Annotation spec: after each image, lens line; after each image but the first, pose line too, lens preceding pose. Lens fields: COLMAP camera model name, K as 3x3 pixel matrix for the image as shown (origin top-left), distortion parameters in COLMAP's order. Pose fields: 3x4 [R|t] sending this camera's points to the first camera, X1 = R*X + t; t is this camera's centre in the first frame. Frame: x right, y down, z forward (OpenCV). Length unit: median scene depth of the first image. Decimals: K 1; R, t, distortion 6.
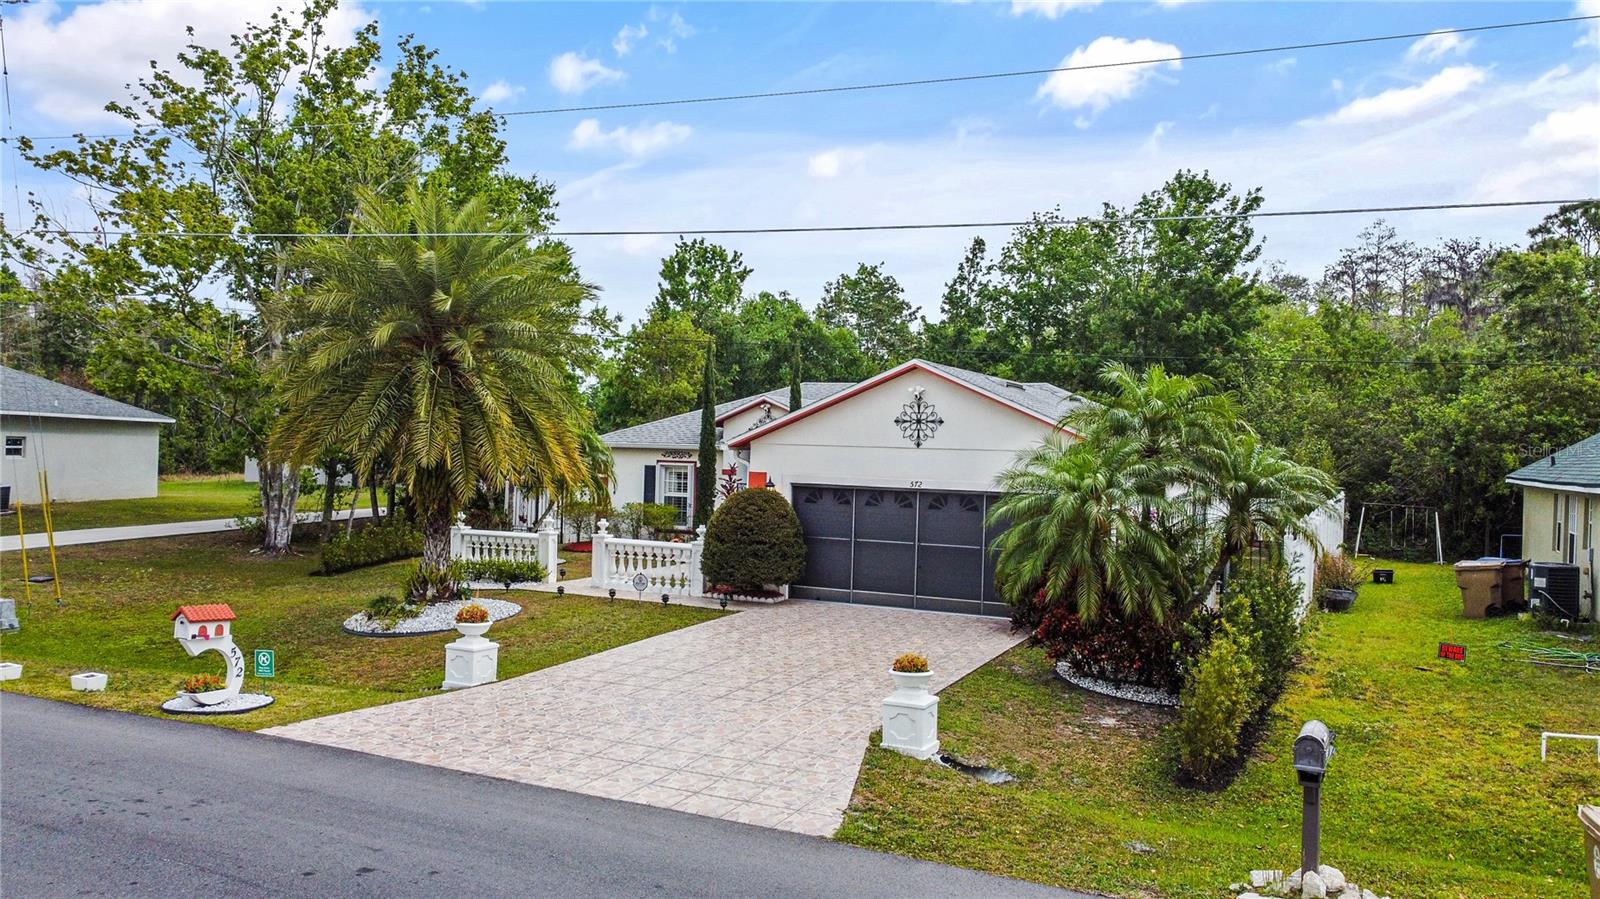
lens RADIAL K [[1215.8, 0, 800.0], [0, 1215.8, 449.5], [0, 0, 1]] dist [-0.000004, 0.000747]
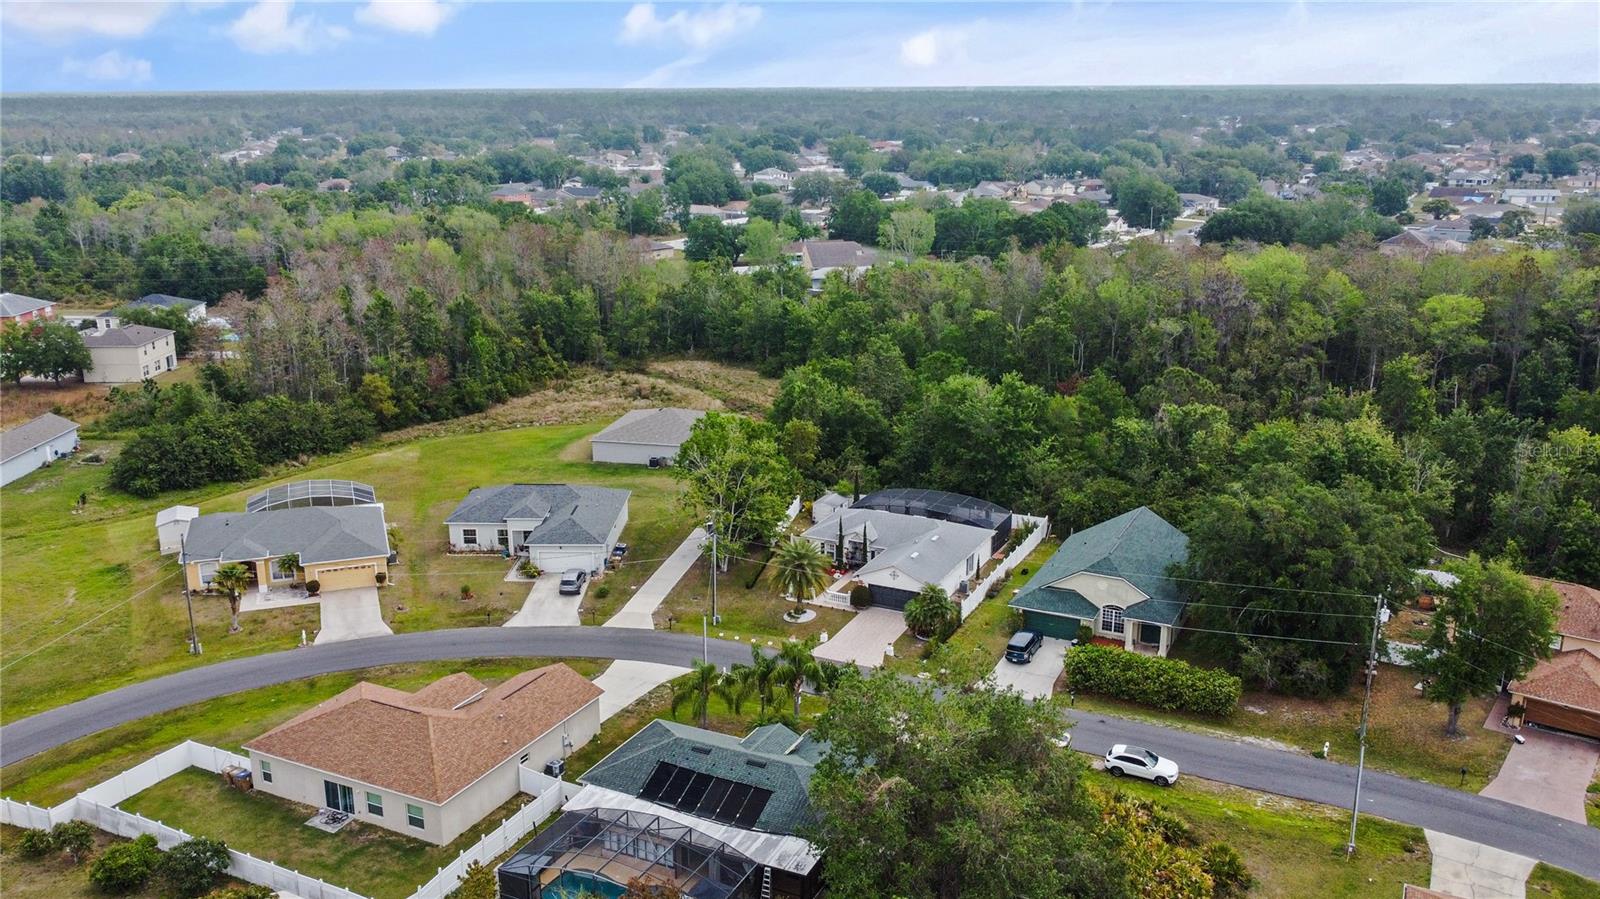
lens RADIAL K [[1345.1, 0, 783.7], [0, 1345.1, 452.0], [0, 0, 1]] dist [0.005905, -0.000408]
pose [[0.999152, -0.030012, -0.028201, -0.183272], [0.036385, 0.964083, 0.263096, -1.970109], [0.019292, -0.263899, 0.964357, -4.177022]]
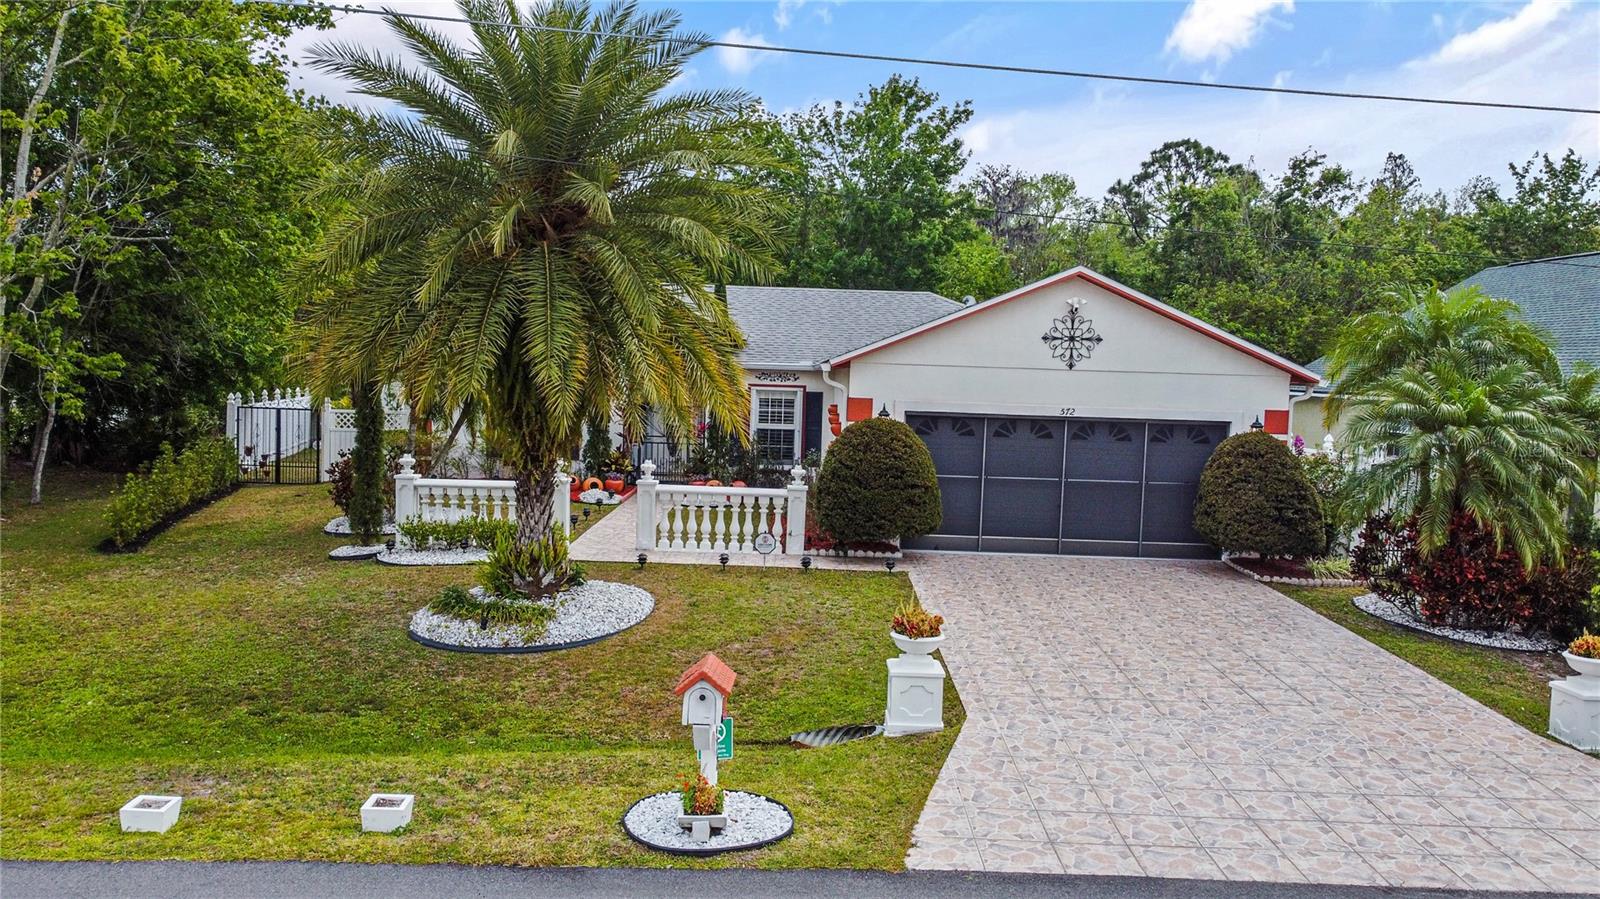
lens RADIAL K [[1215.8, 0, 800.0], [0, 1215.8, 449.5], [0, 0, 1]] dist [-0.000004, 0.000747]
pose [[0.898947, -0.028790, 0.437110, -0.454376], [-0.006700, 0.996818, 0.079433, -0.011975], [-0.438006, -0.074334, 0.895893, 0.305404]]
